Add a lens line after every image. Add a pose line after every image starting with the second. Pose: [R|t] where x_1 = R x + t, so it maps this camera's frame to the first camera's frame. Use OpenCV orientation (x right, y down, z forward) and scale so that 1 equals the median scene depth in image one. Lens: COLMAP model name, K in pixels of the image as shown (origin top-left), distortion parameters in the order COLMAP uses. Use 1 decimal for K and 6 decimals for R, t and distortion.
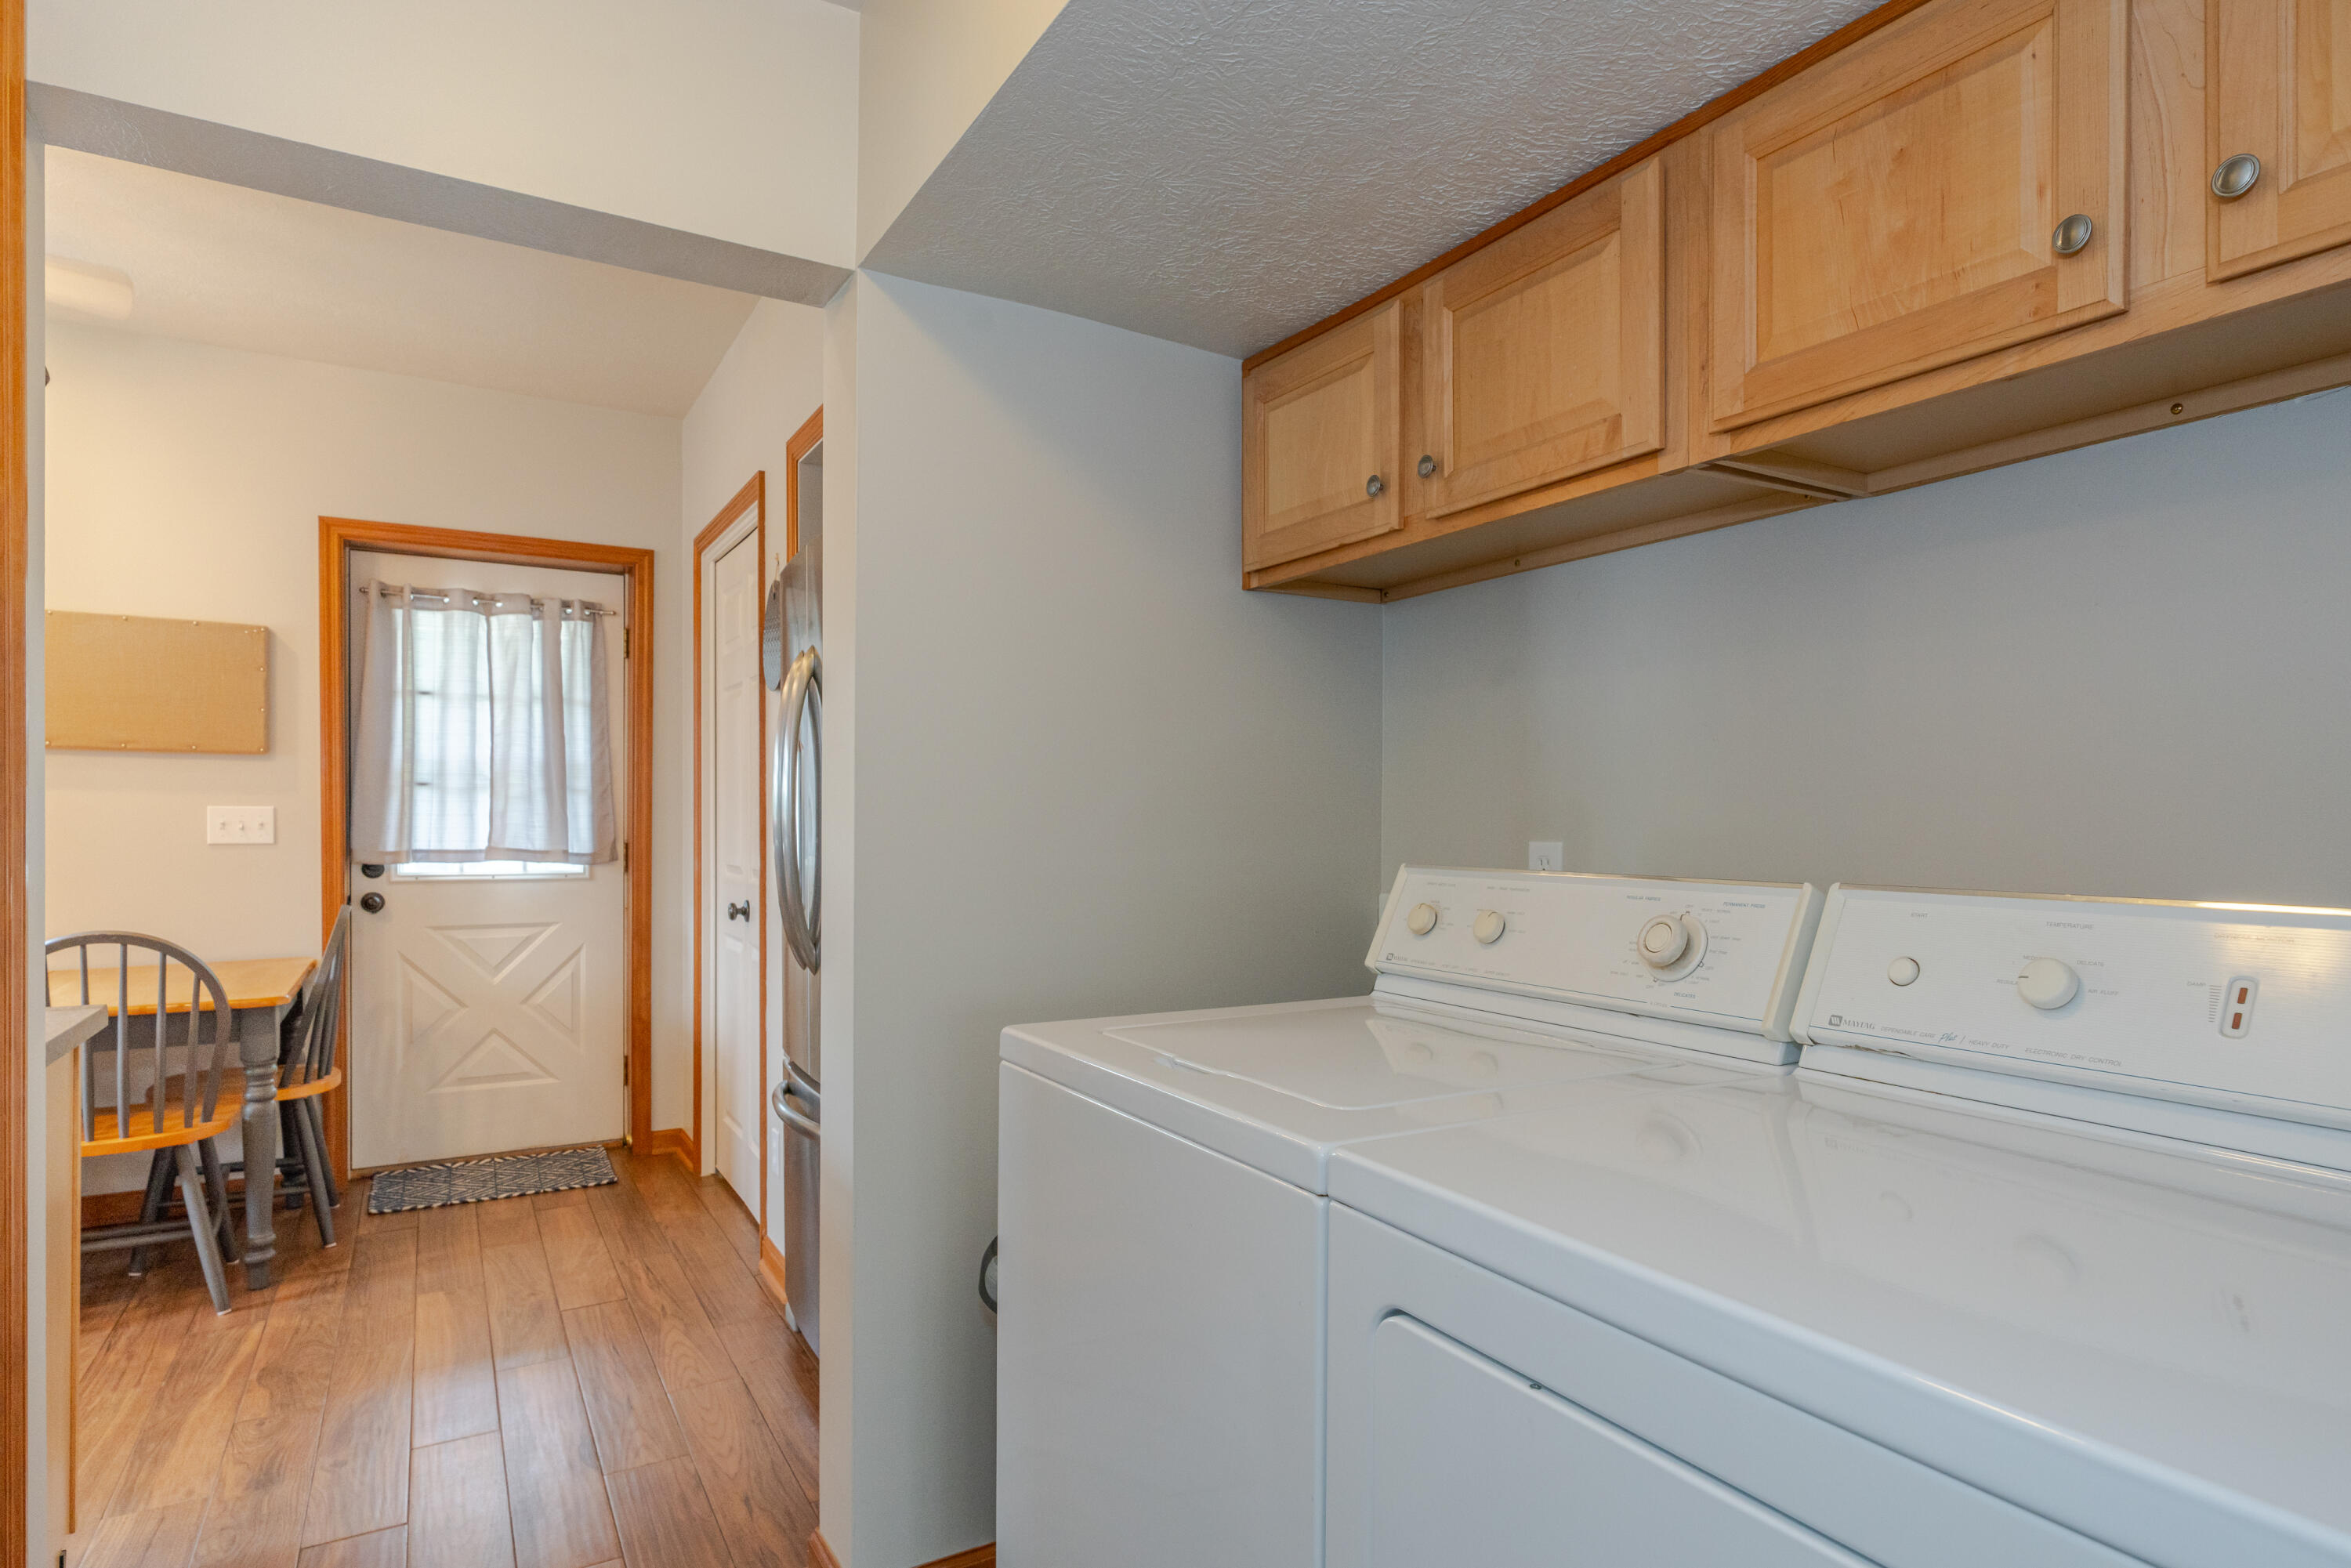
lens RADIAL K [[1285.3, 0, 1210.1], [0, 1285.3, 832.1], [0, 0, 1]] dist [0.002901, 0.000831]
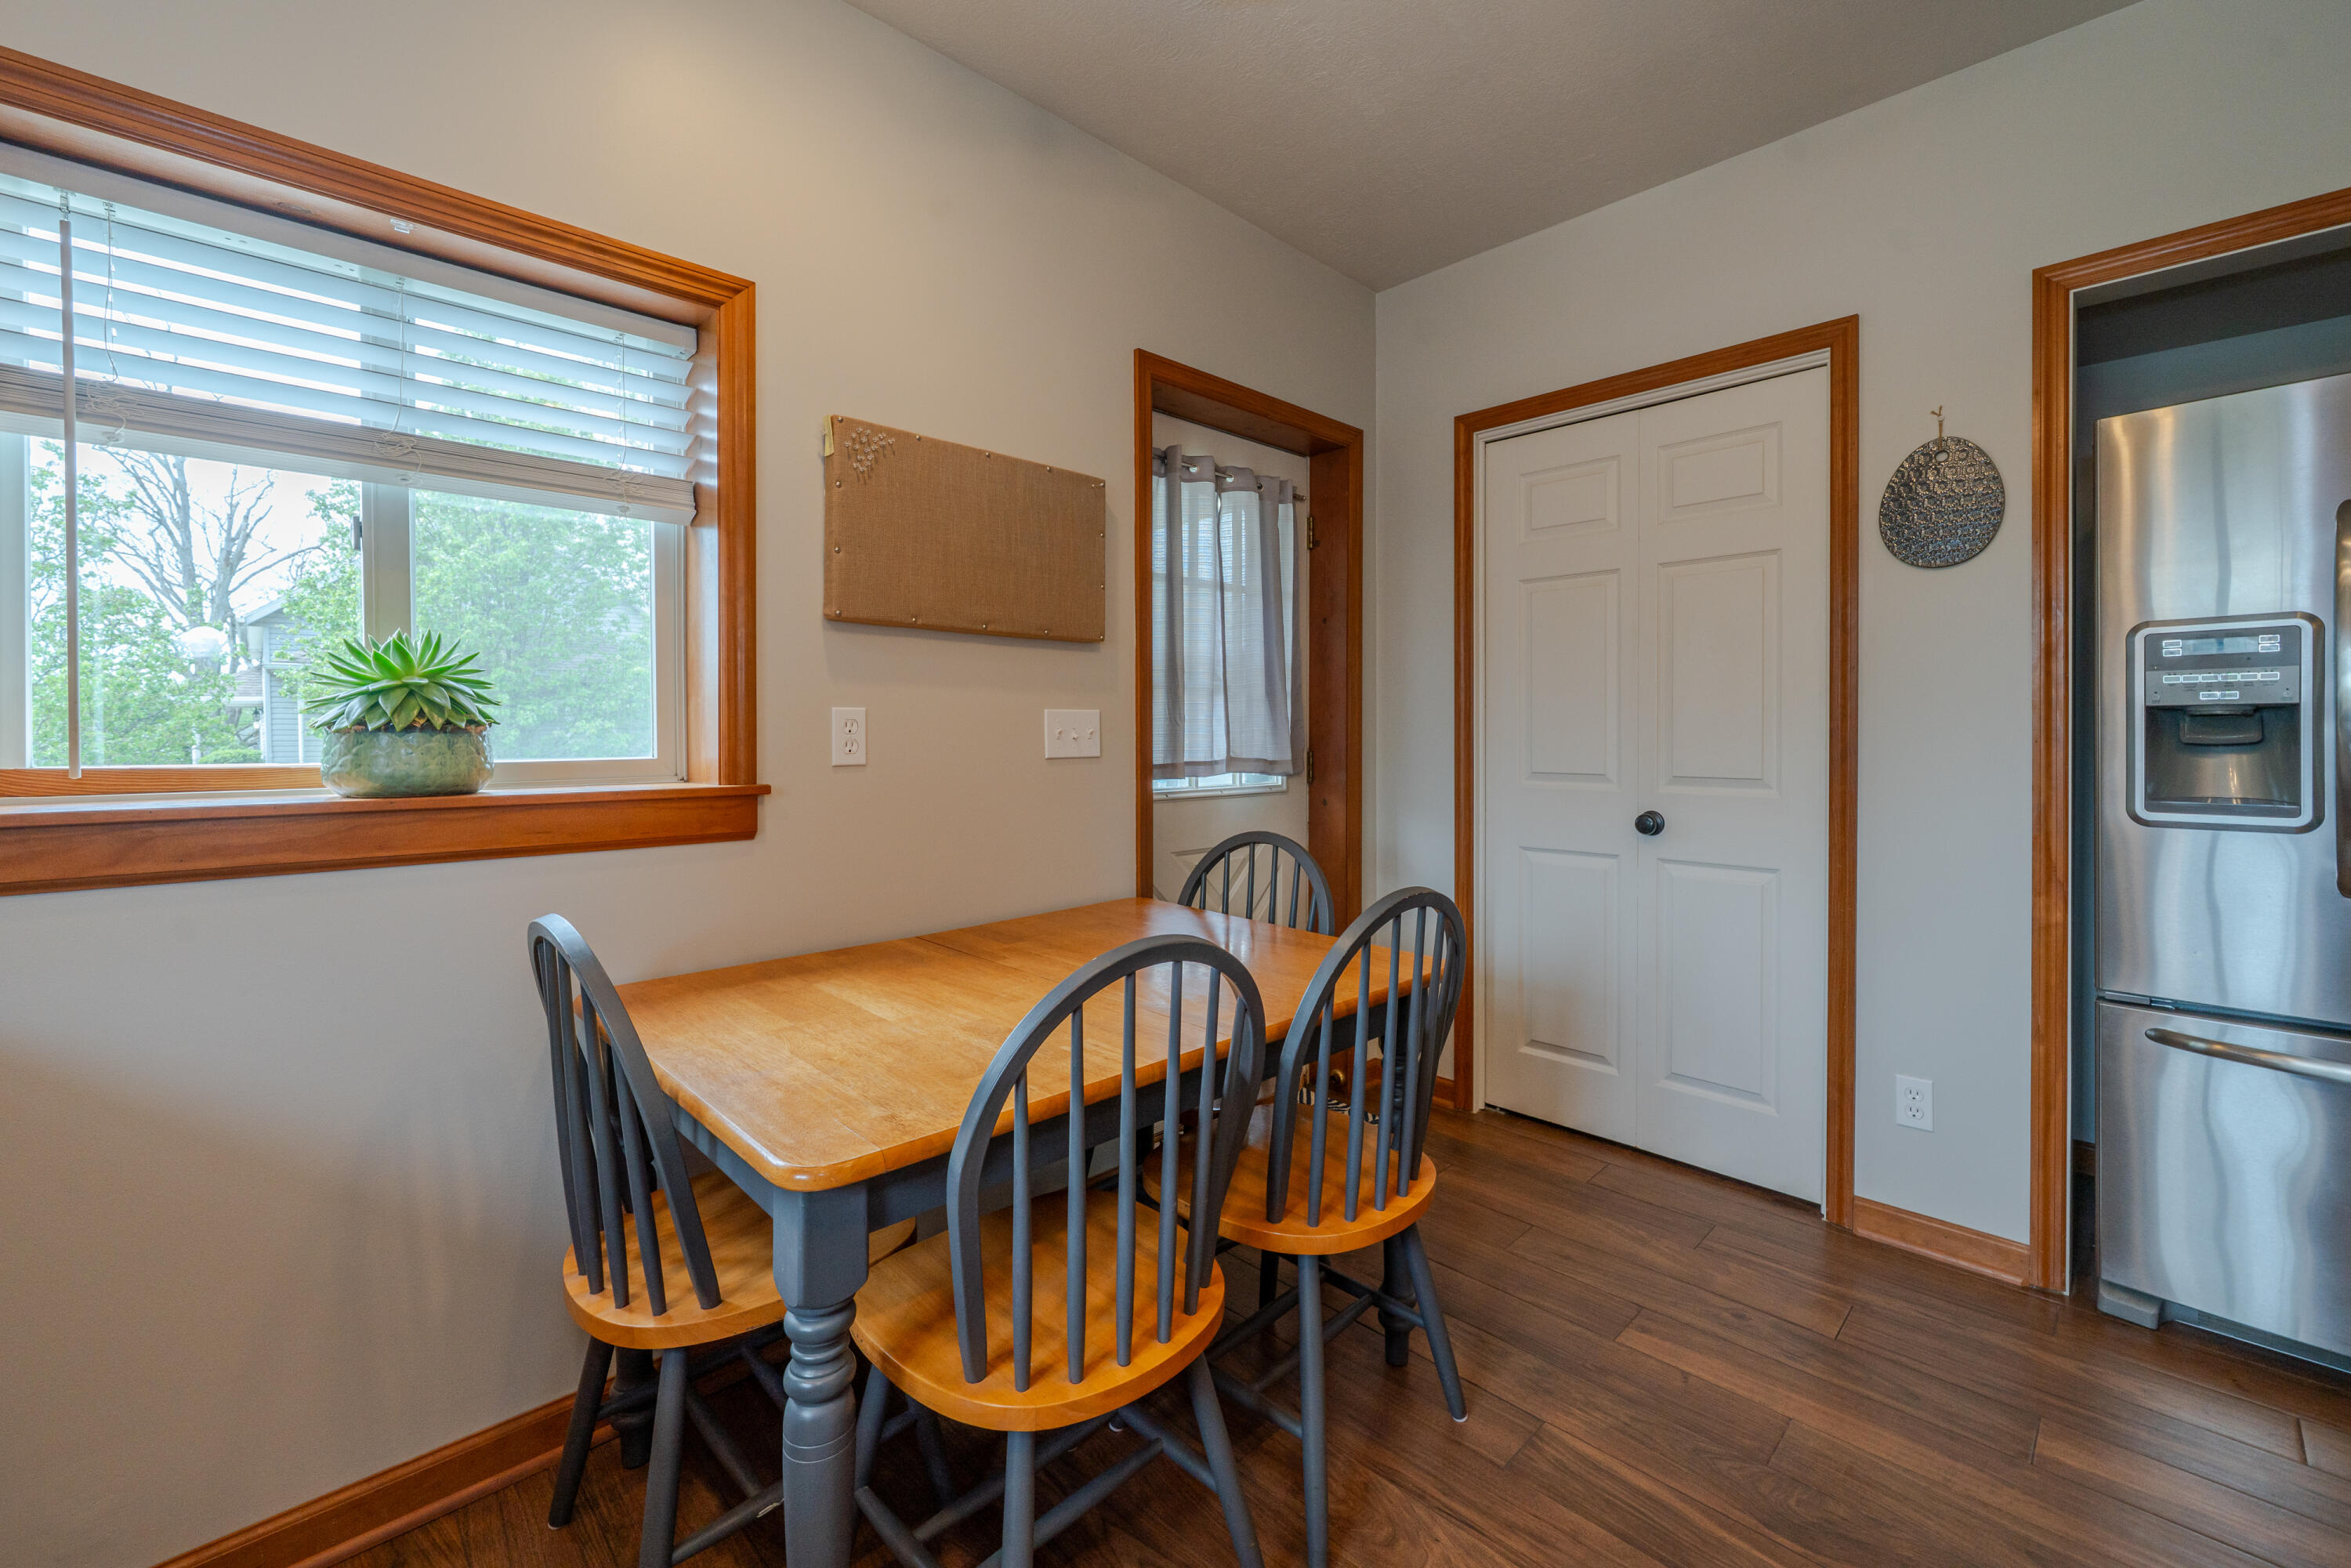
lens RADIAL K [[977.4, 0, 1182.6], [0, 977.4, 740.9], [0, 0, 1]] dist [-0.000028, -0.000002]
pose [[0.973479, -0.010686, 0.228528, -1.027099], [0.010539, 0.999943, 0.001866, -0.001846], [-0.228534, 0.000592, 0.973536, 0.505129]]
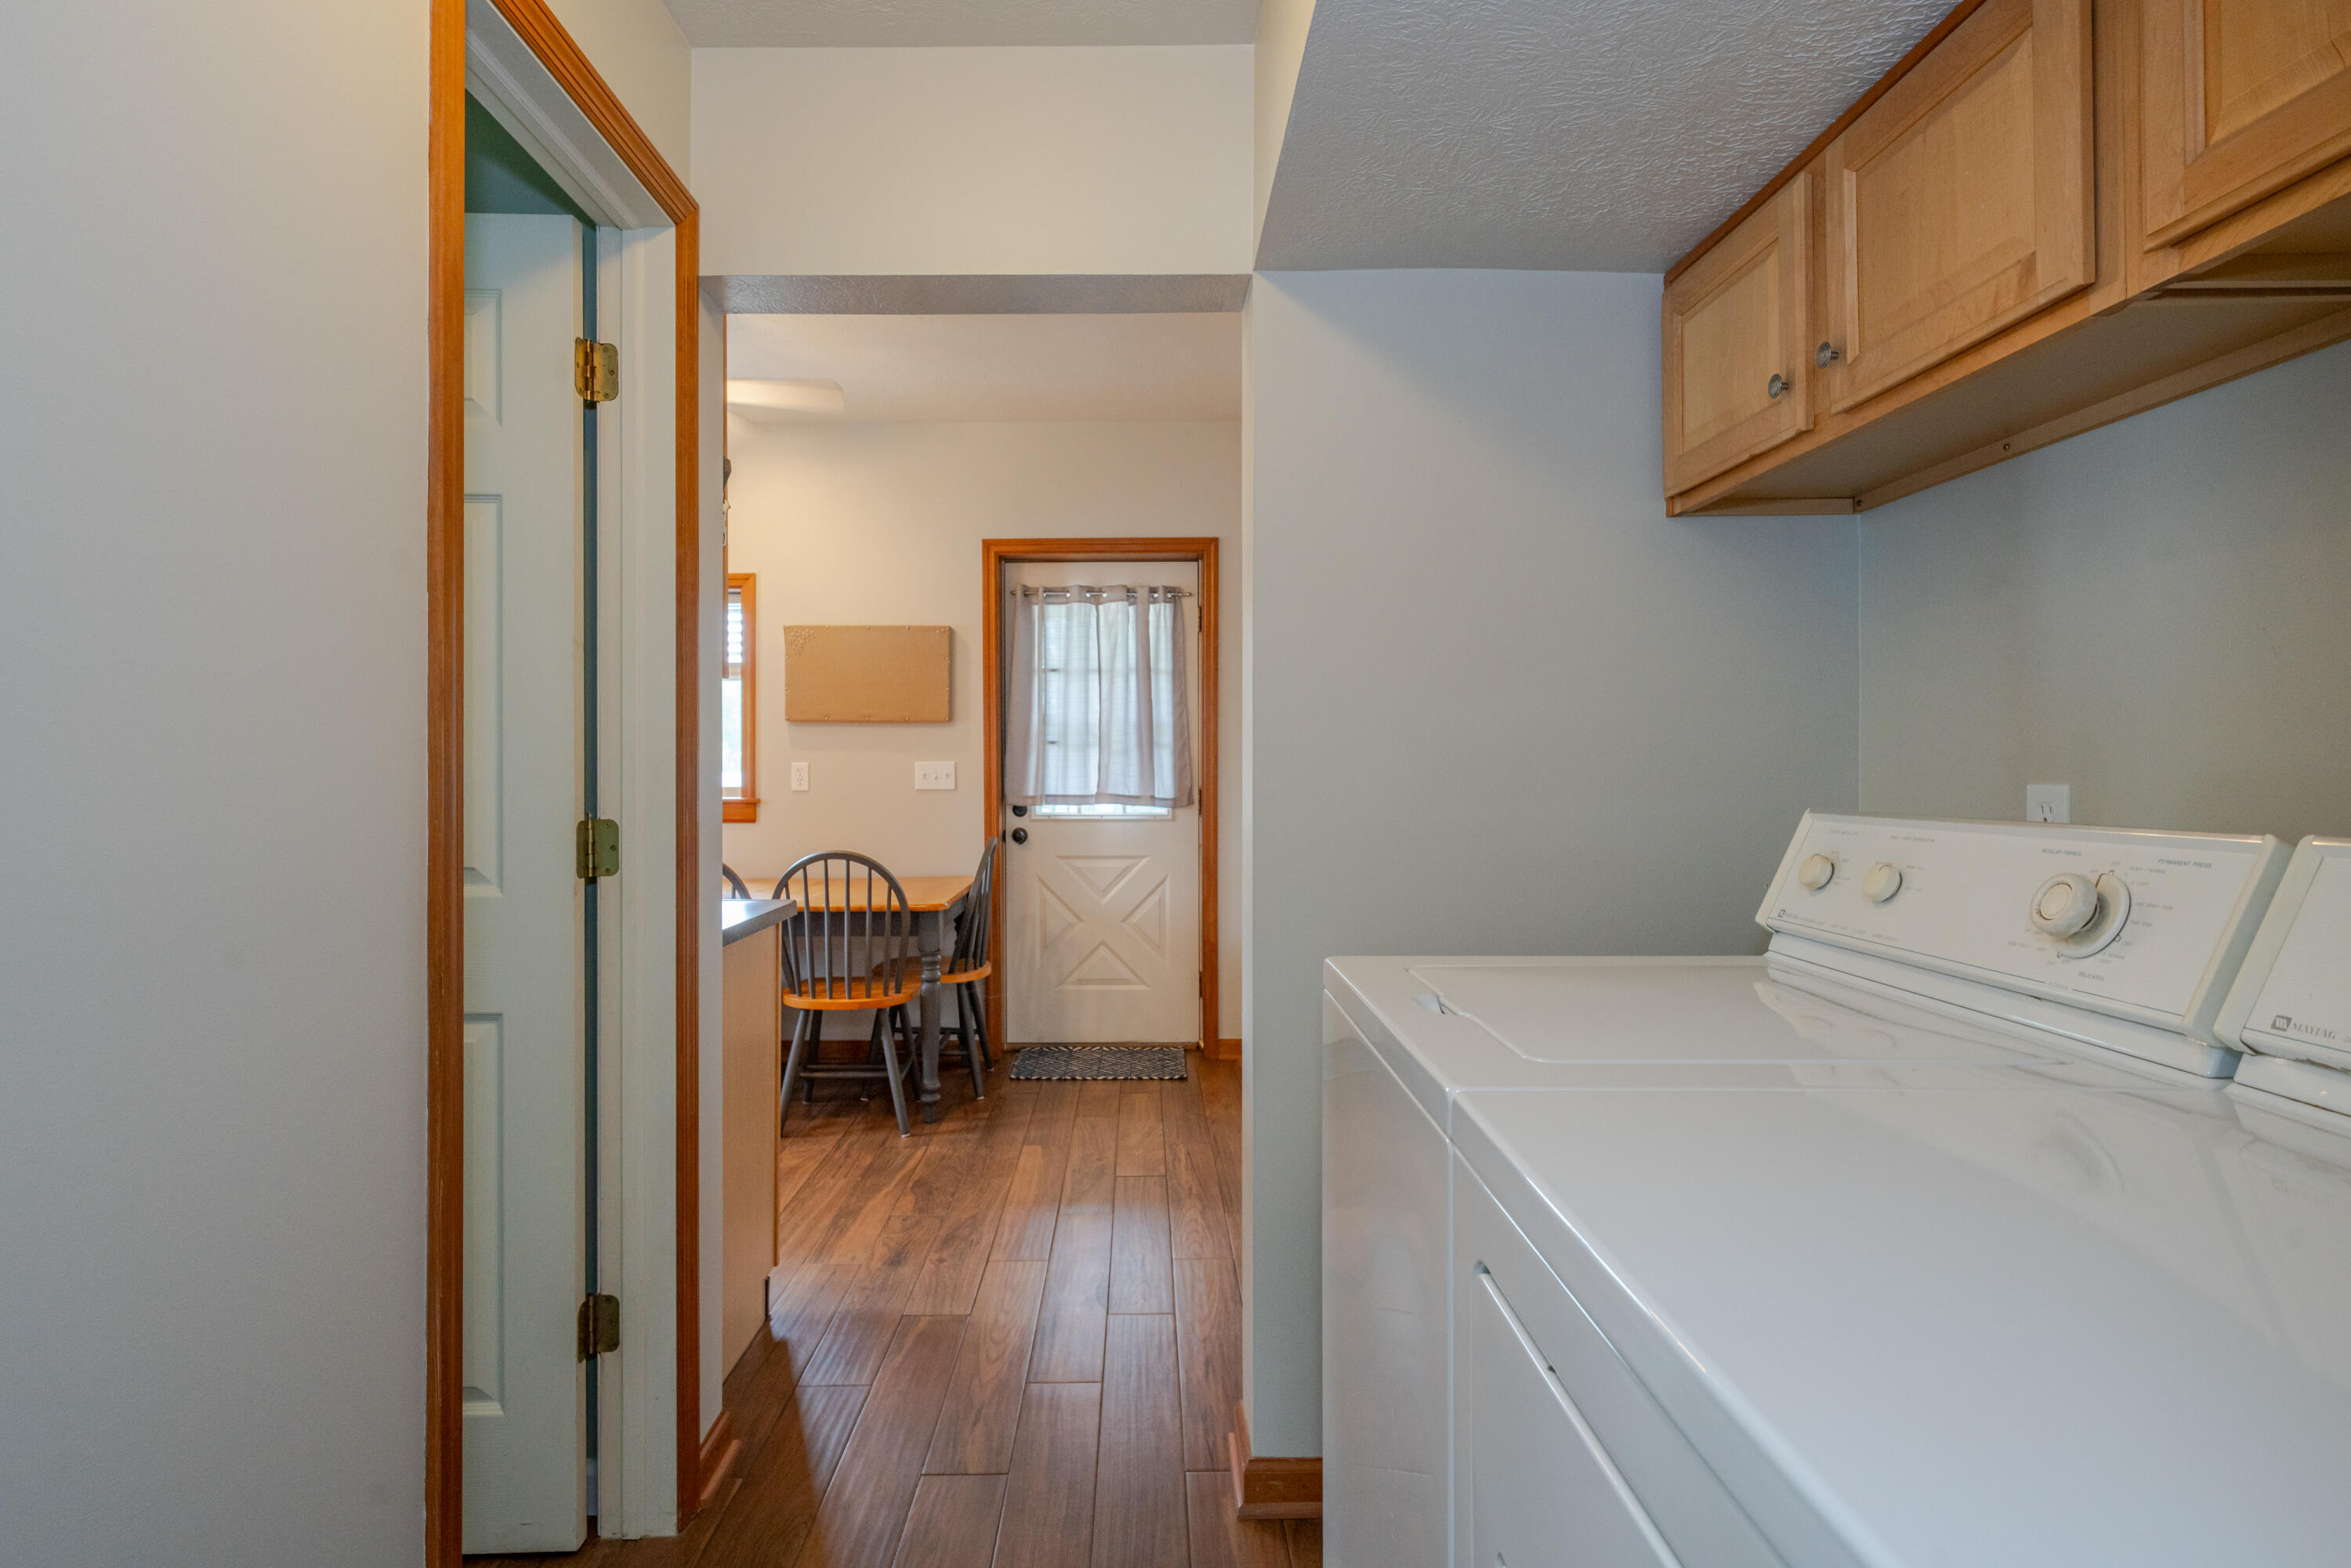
lens RADIAL K [[1227.7, 0, 1130.1], [0, 1227.7, 766.4], [0, 0, 1]] dist [-0.001016, 0.001525]
pose [[0.850734, -0.009119, -0.525518, 0.114463], [0.002404, 0.999907, -0.013459, 0.003406], [0.525591, 0.010187, 0.850676, 0.024353]]
